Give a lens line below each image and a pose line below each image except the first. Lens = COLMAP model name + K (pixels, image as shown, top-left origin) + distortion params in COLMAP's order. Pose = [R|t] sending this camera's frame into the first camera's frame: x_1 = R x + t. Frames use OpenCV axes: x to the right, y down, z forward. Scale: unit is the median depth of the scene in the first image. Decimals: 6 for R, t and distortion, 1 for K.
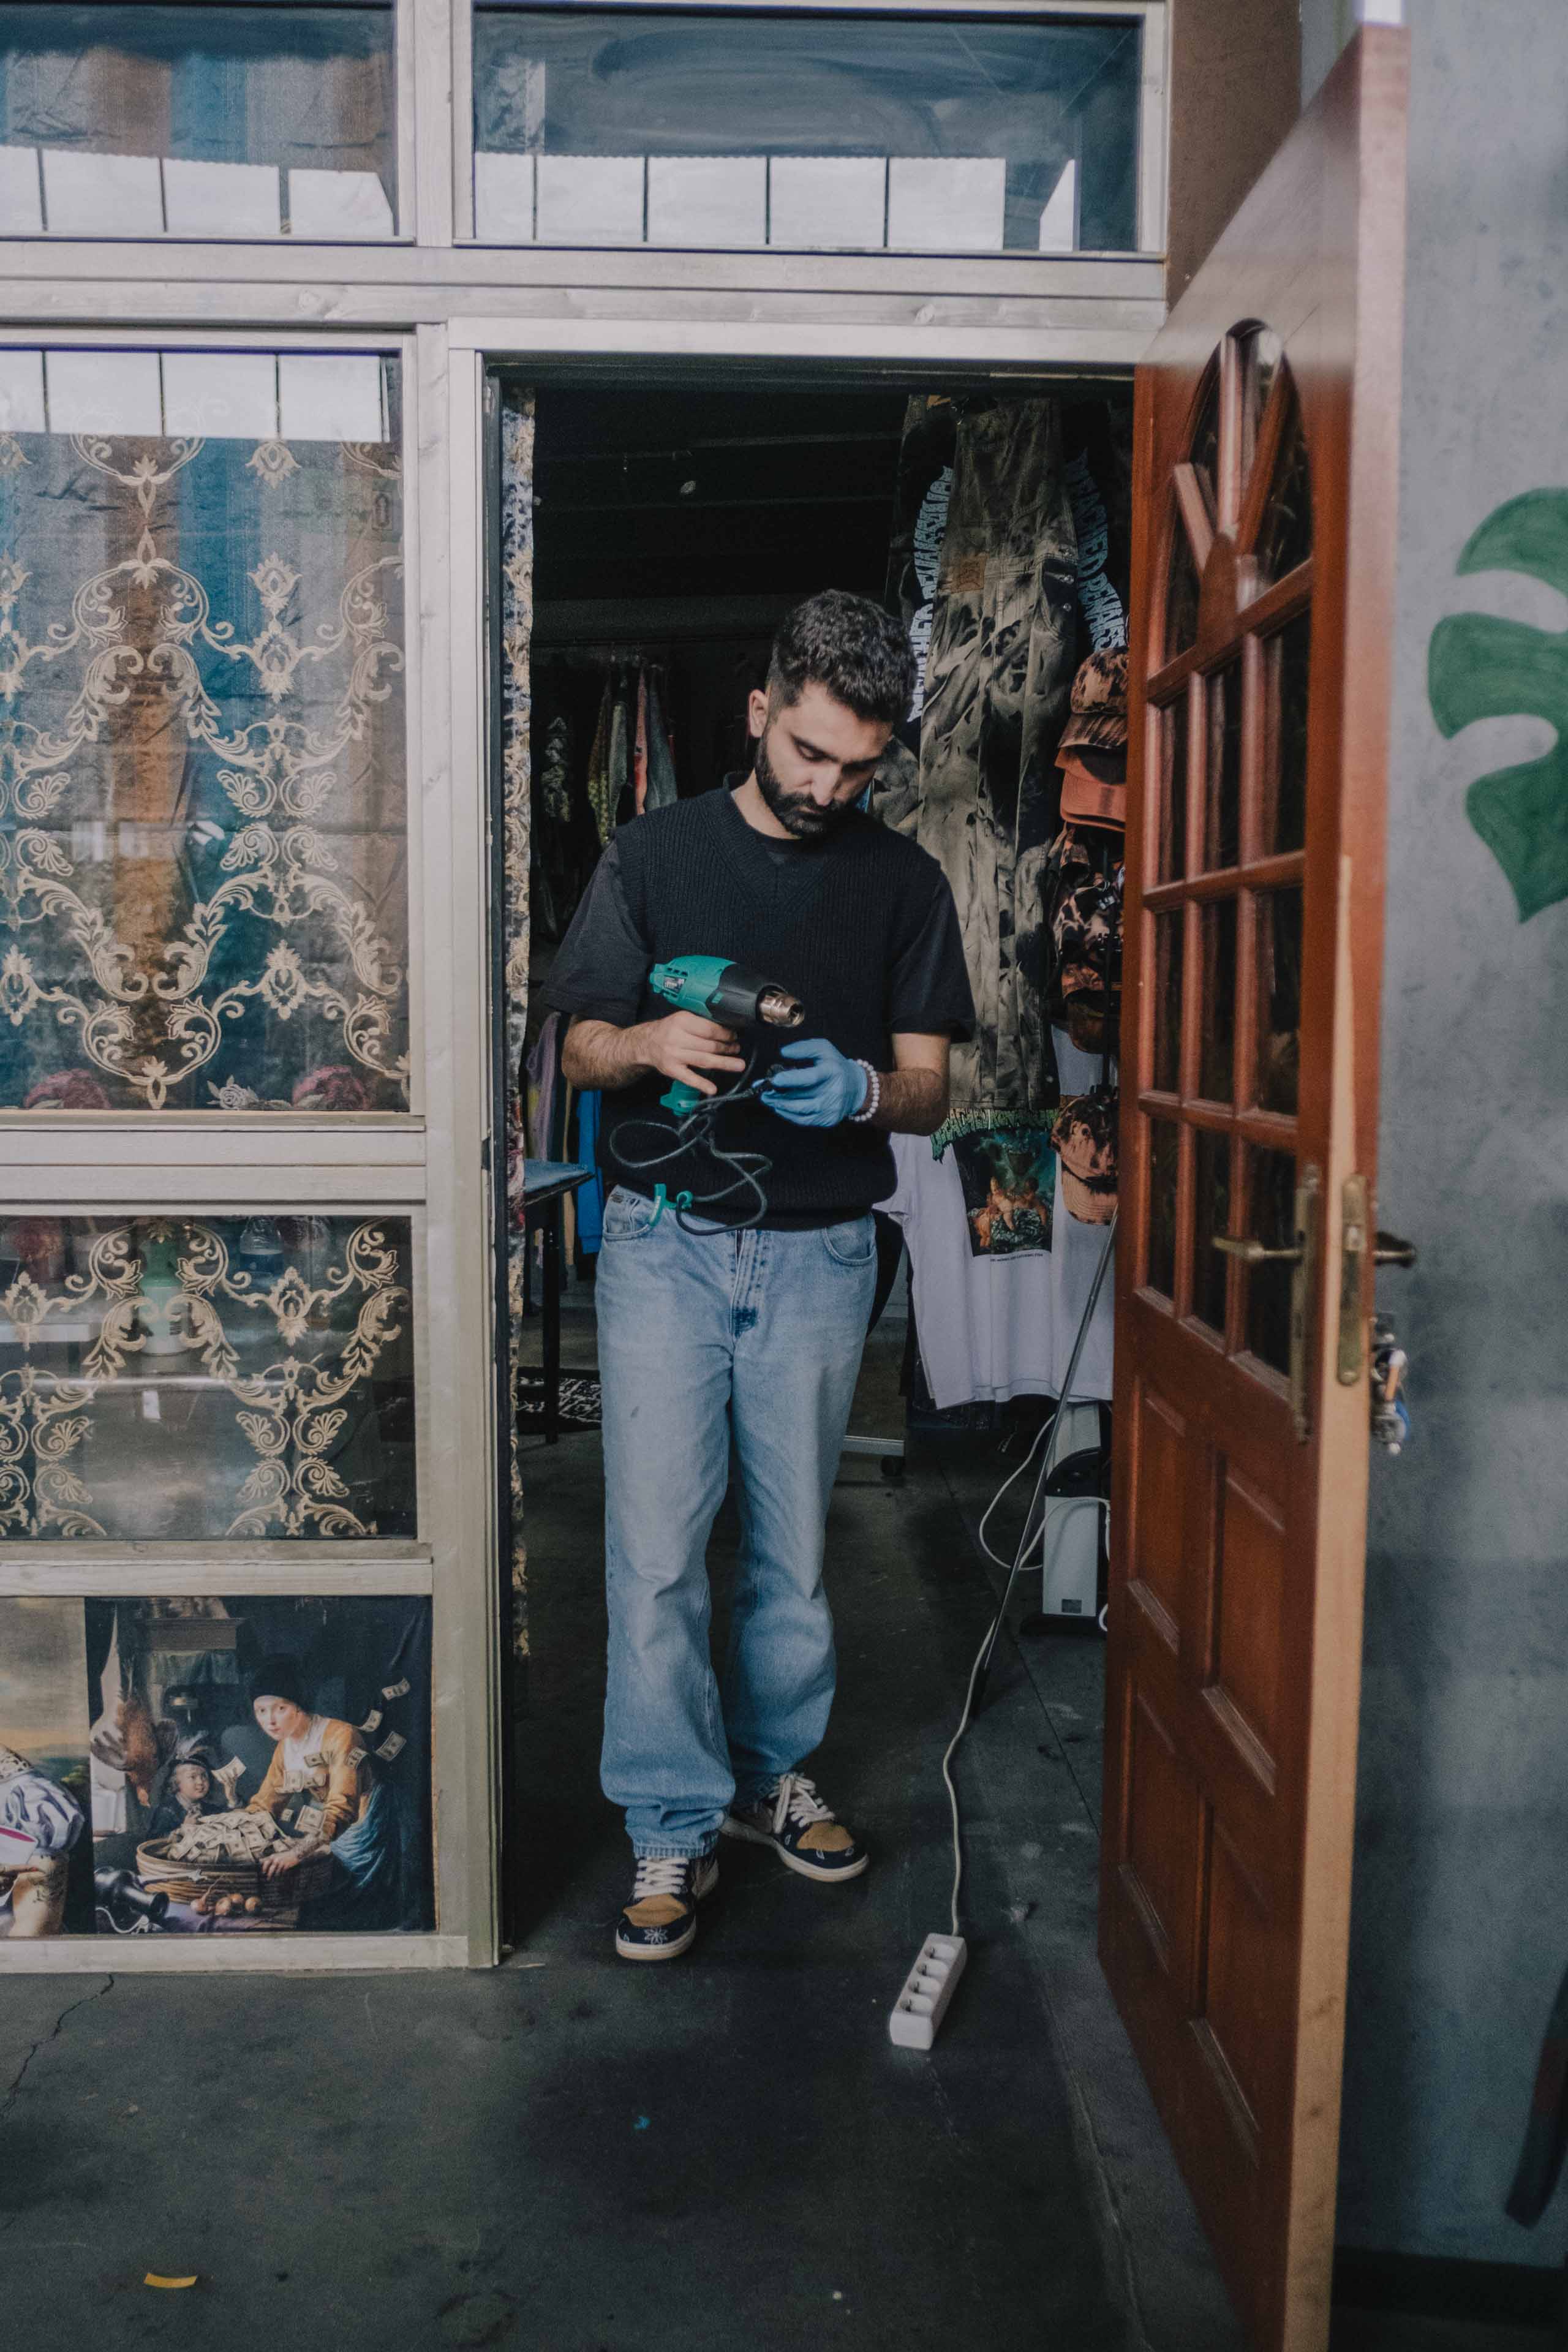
lens RADIAL K [[1871.3, 0, 804.0], [0, 1871.3, 1173.0], [0, 0, 1]] dist [-0.029022, -0.005332]
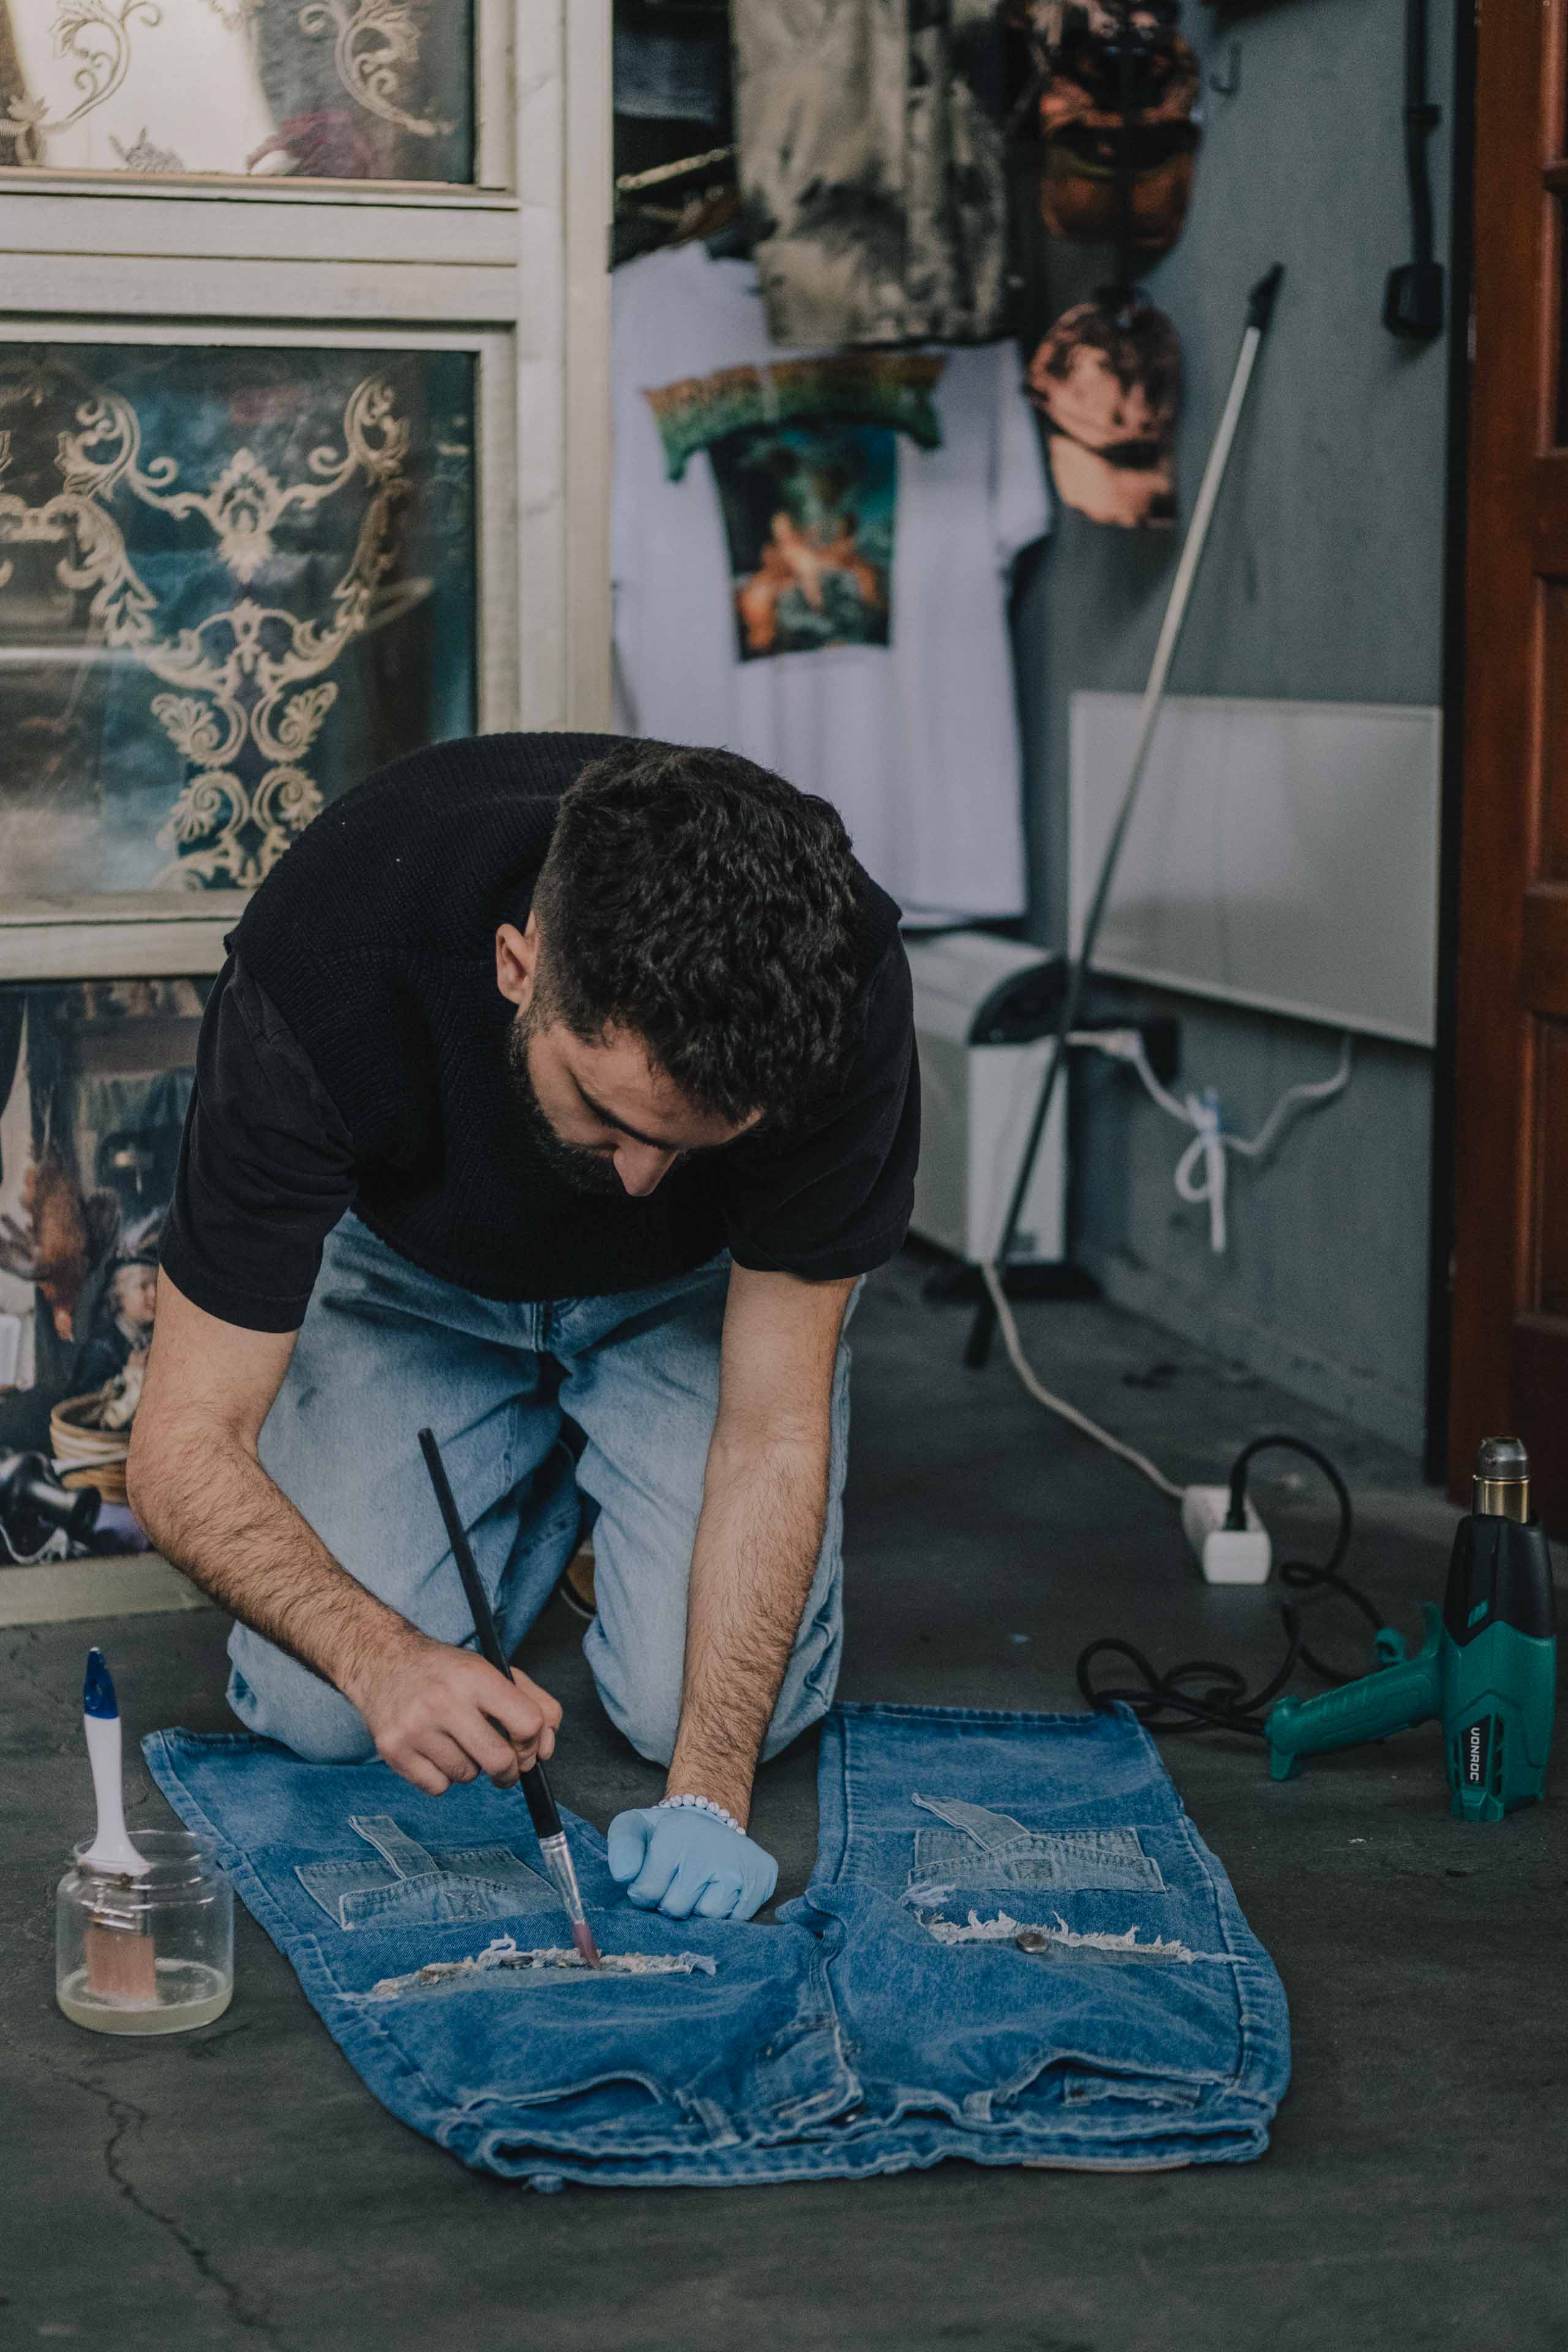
lens RADIAL K [[5047.1, 0, 780.2], [0, 5047.1, 1169.6], [0, 0, 1]] dist [0.074980, 0.000000]
pose [[0.933518, -0.047259, 0.355402, -0.714580], [0.036925, 0.998676, 0.035807, 0.233997], [-0.356624, -0.020303, 0.934027, -0.610248]]
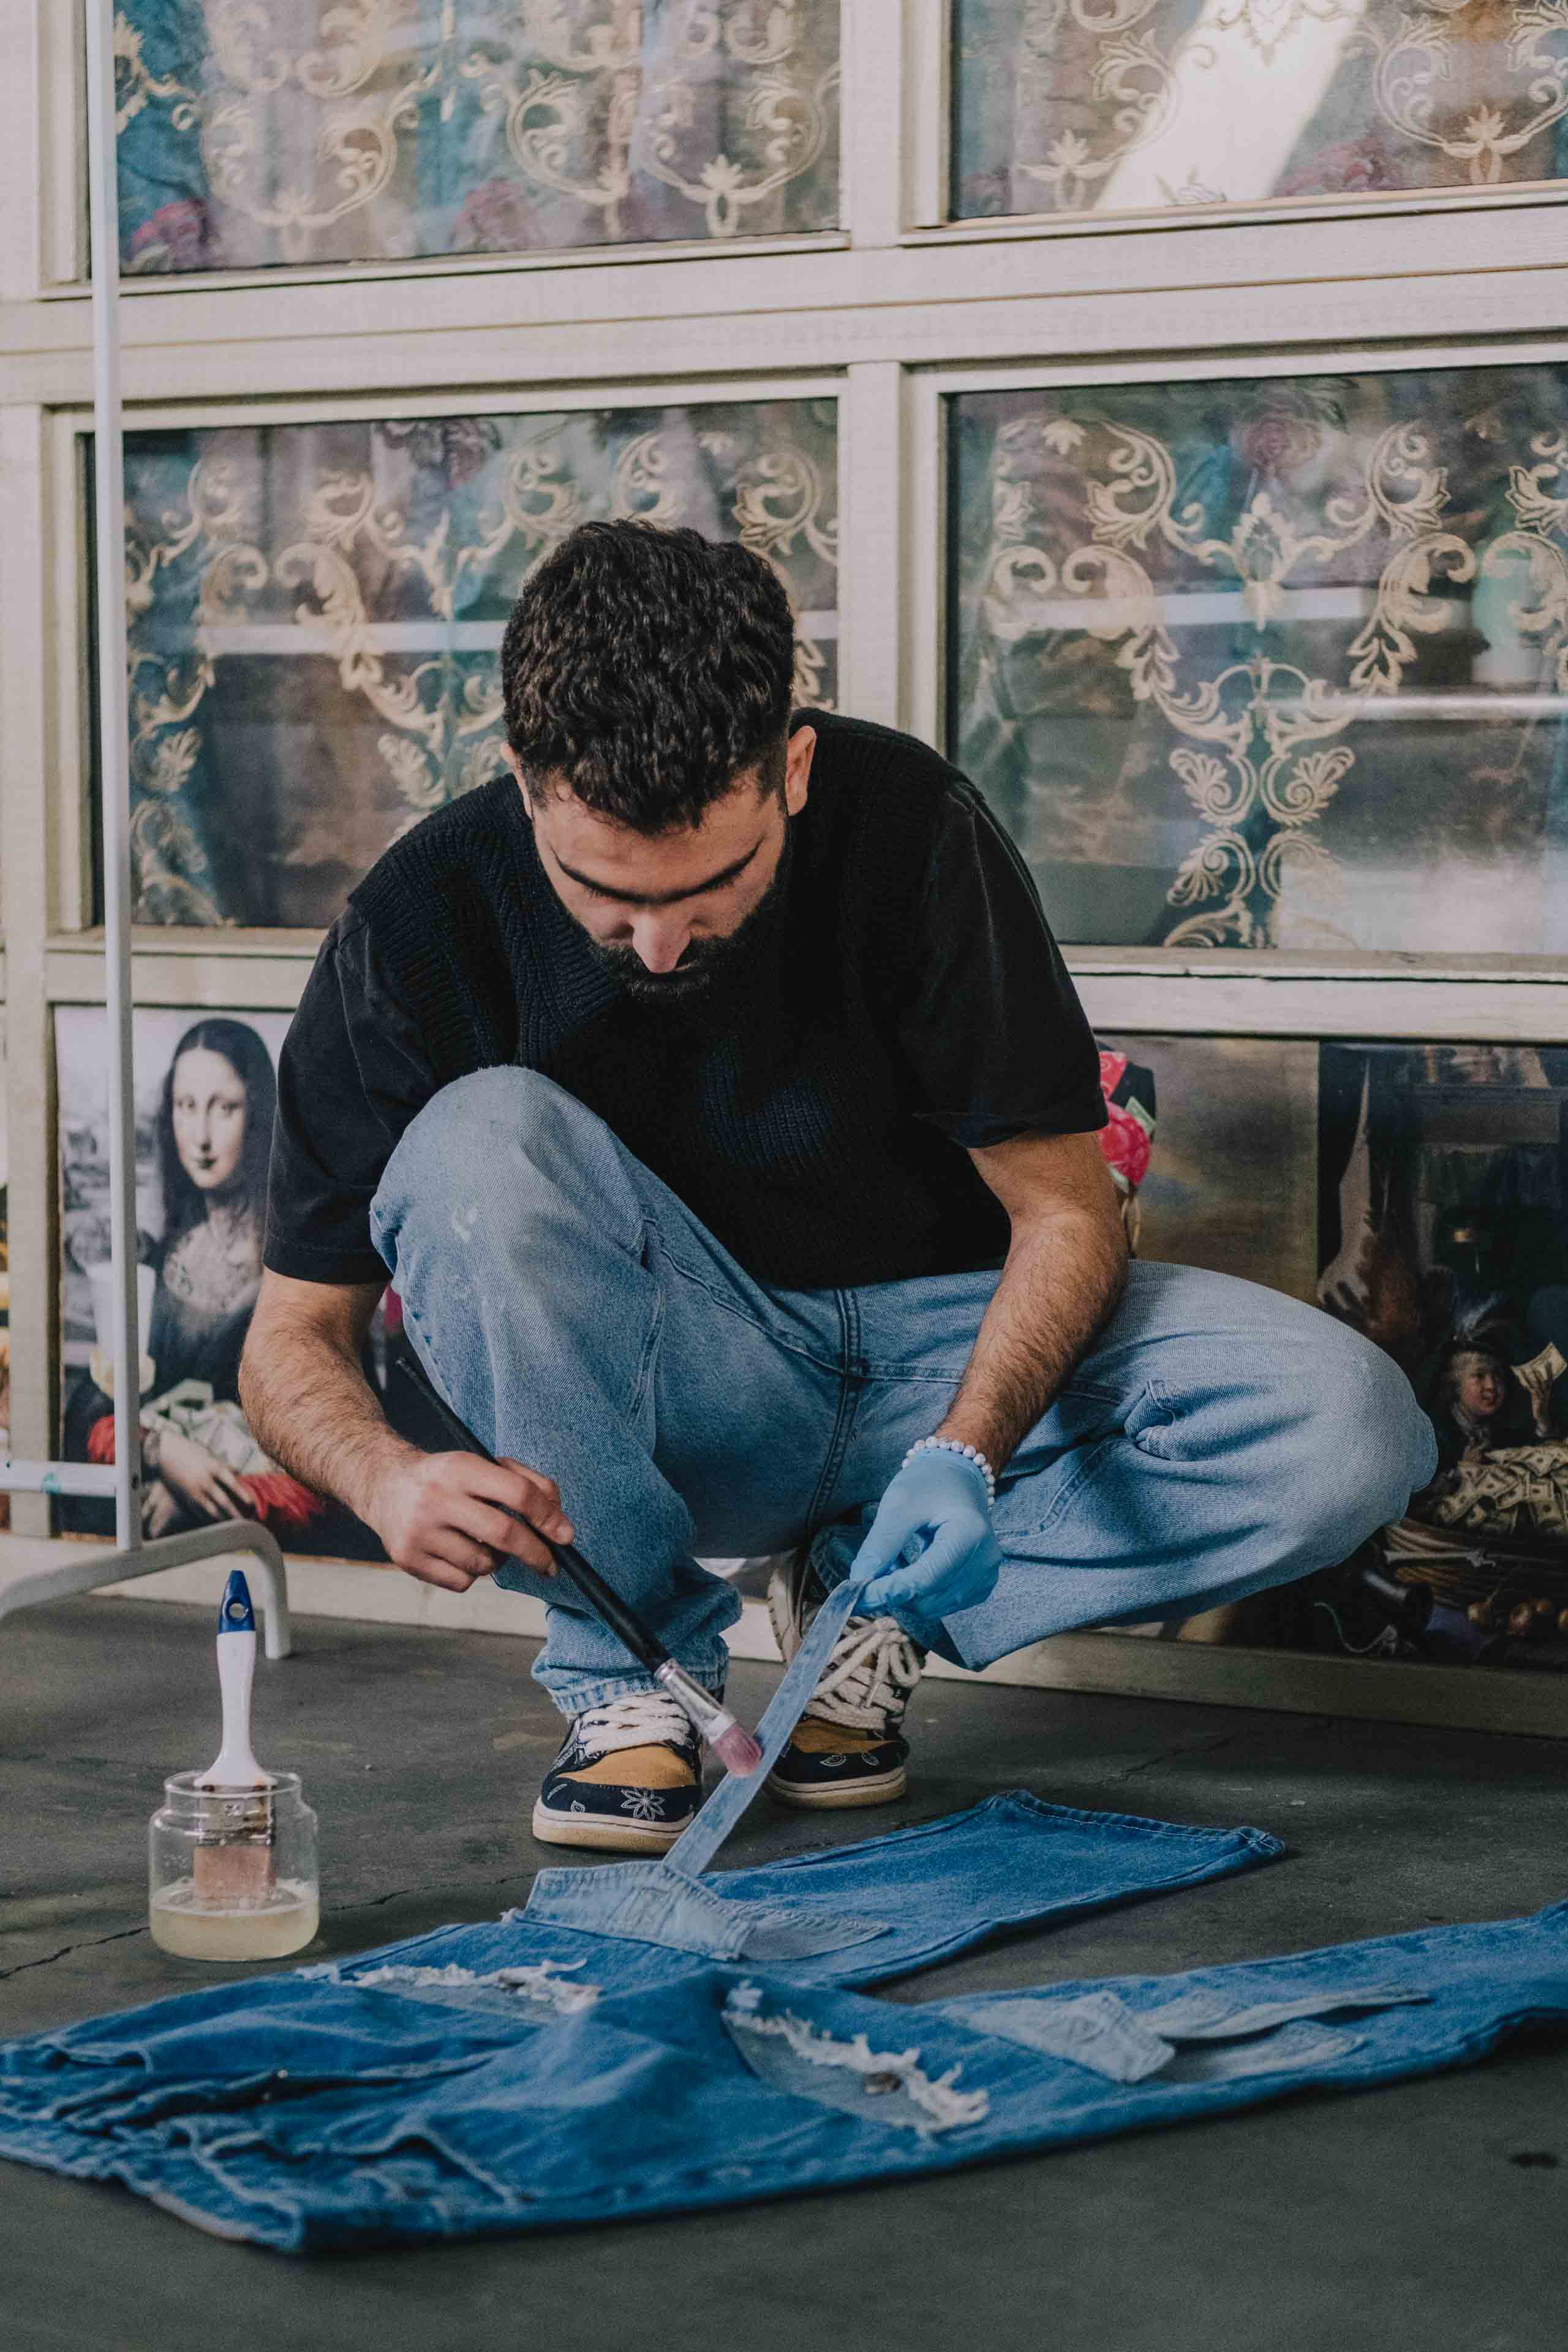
lens RADIAL K [[5157.4, 0, 790.5], [0, 5157.4, 1180.3], [0, 0, 1]] dist [0.084554, 0.000000]
pose [[0.825404, 0.035703, -0.563413, 0.376729], [-0.048352, 0.998802, -0.007543, 0.285905], [0.562468, 0.033468, 0.826141, -0.410666]]
